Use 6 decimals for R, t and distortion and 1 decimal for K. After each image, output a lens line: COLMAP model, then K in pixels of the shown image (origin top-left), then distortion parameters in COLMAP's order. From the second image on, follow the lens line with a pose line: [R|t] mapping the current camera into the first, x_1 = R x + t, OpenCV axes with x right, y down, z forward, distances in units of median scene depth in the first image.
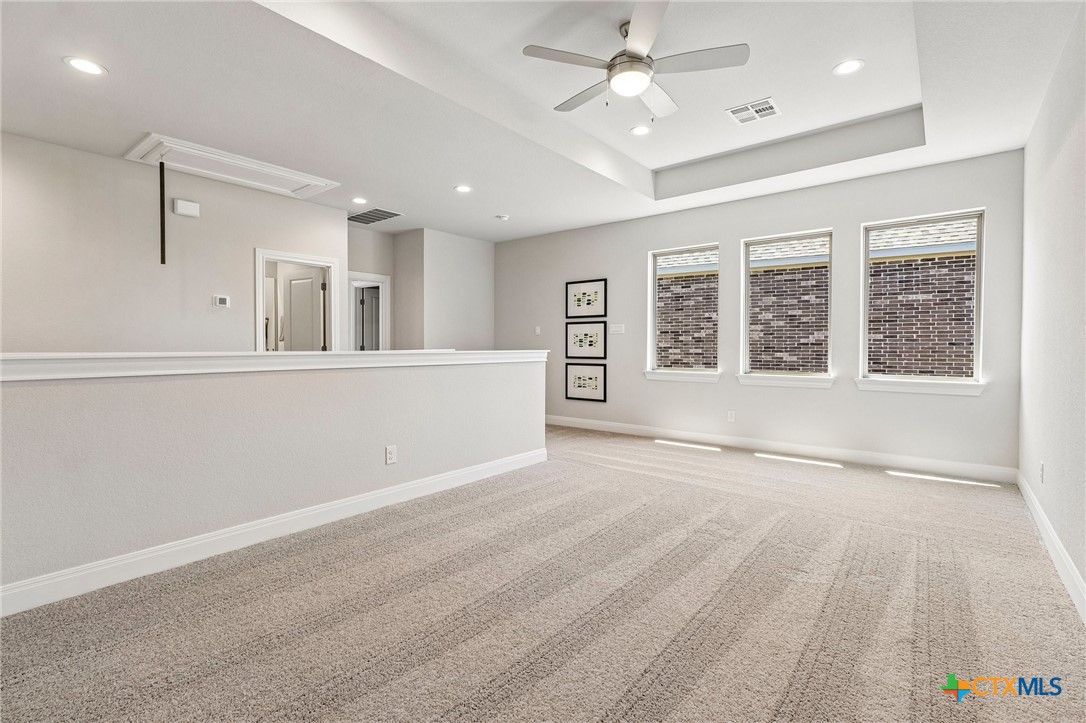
lens RADIAL K [[498.8, 0, 541.8], [0, 498.8, 354.3], [0, 0, 1]] dist [0.003552, -0.001754]
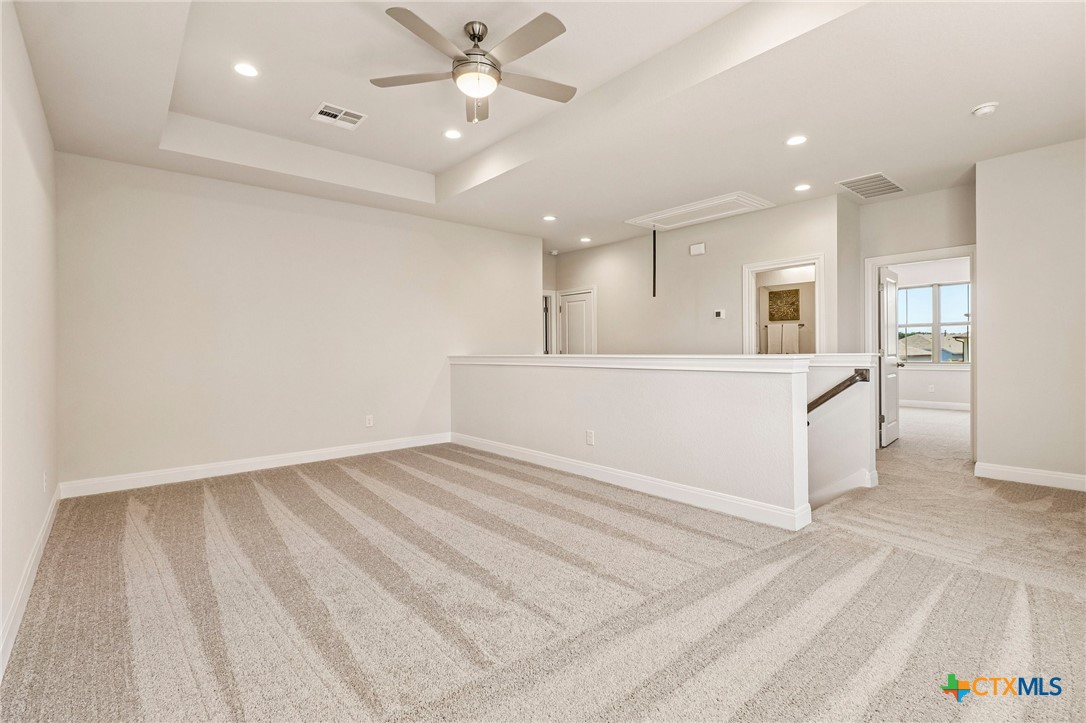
lens RADIAL K [[498.8, 0, 537.4], [0, 498.8, 356.3], [0, 0, 1]] dist [0.003552, -0.001754]
pose [[-0.163805, 0.011612, -0.986424, 0.719729], [-0.007680, 0.999885, 0.013046, -0.014026], [0.986463, 0.009713, -0.163698, 0.802950]]
